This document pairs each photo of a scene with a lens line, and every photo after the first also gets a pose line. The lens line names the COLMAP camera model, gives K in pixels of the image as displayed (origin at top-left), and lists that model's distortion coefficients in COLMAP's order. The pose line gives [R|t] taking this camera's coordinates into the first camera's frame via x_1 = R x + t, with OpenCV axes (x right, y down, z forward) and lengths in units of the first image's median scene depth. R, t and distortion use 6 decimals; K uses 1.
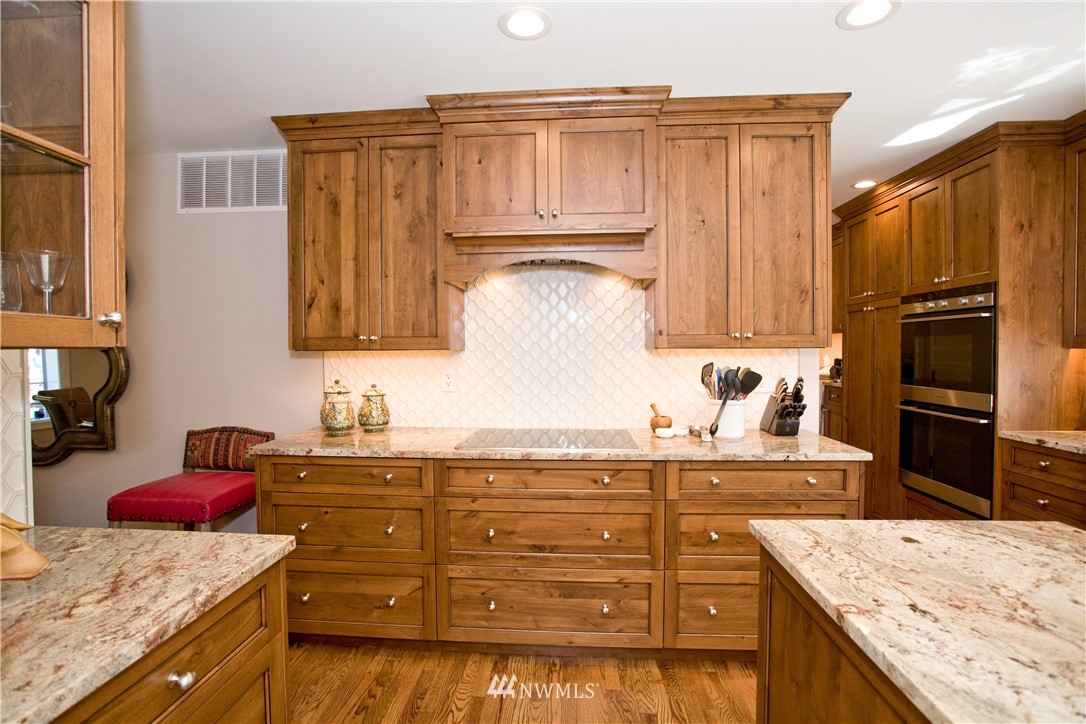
lens RADIAL K [[530.4, 0, 539.5], [0, 530.4, 358.9], [0, 0, 1]] dist [-0.058361, 0.020352]
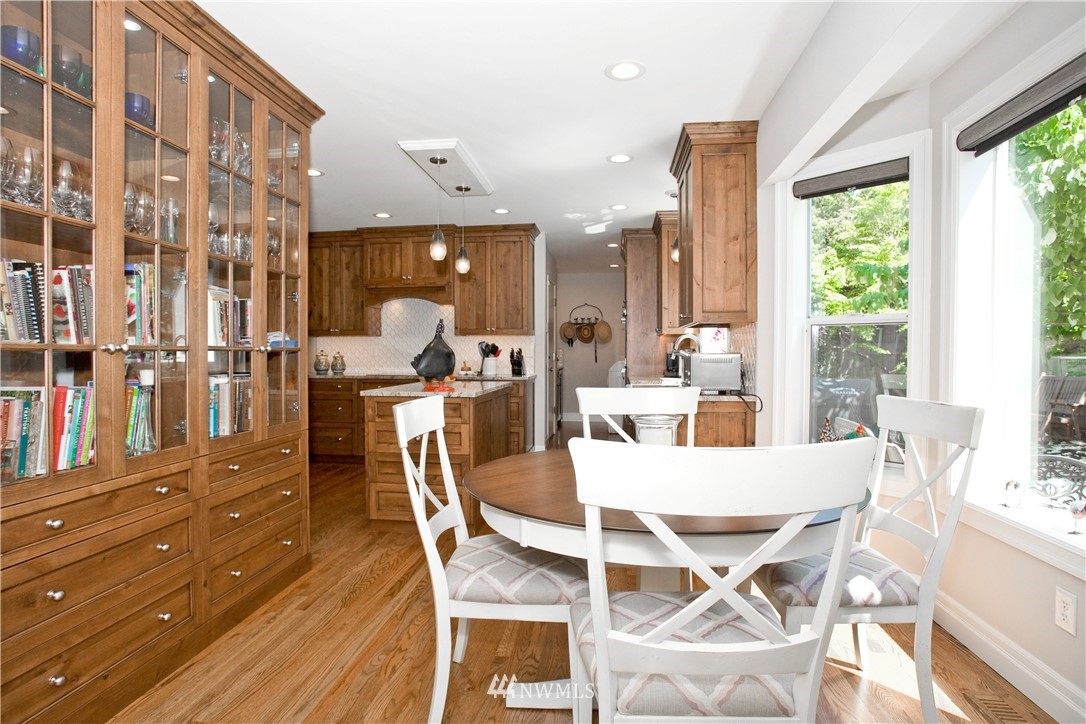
lens RADIAL K [[578.2, 0, 543.0], [0, 578.2, 362.0], [0, 0, 1]] dist [-0.079898, -0.000057]
pose [[0.998540, 0.004616, -0.053811, 0.708798], [-0.004434, 0.999984, 0.003511, 0.084152], [0.053827, -0.003267, 0.998545, -1.418239]]
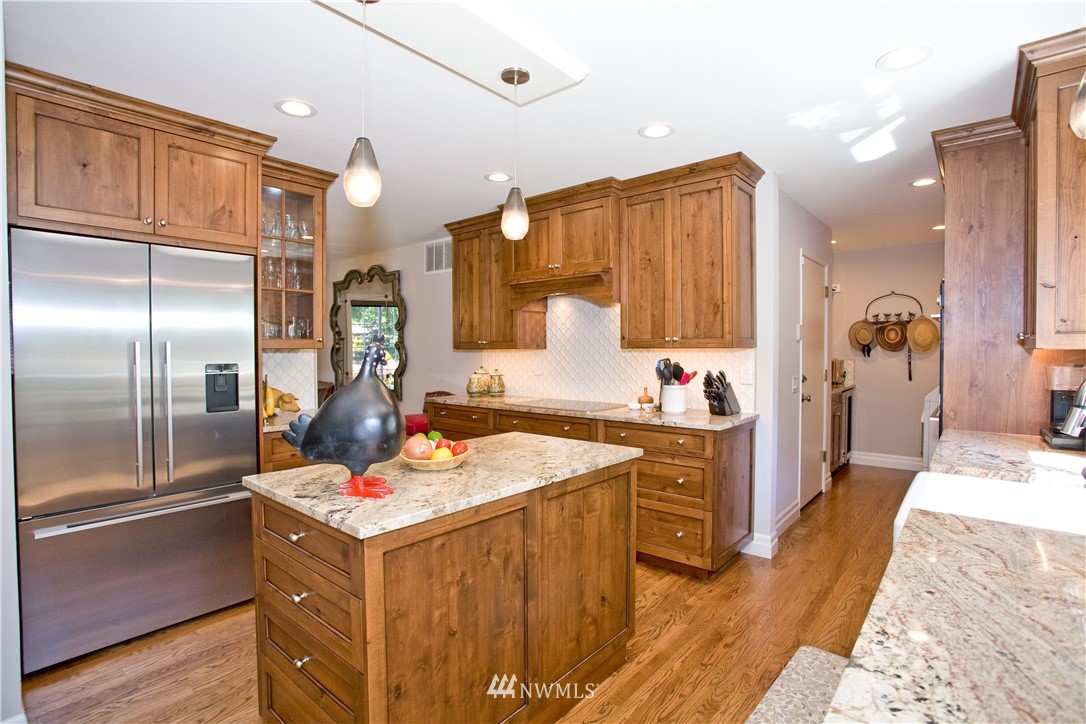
lens RADIAL K [[530.4, 0, 539.5], [0, 530.4, 358.9], [0, 0, 1]] dist [-0.058361, 0.020352]
pose [[0.804809, 0.012781, -0.593396, 0.889982], [-0.010118, 0.999918, 0.007814, 0.000717], [0.593447, -0.000285, 0.804873, -0.326297]]
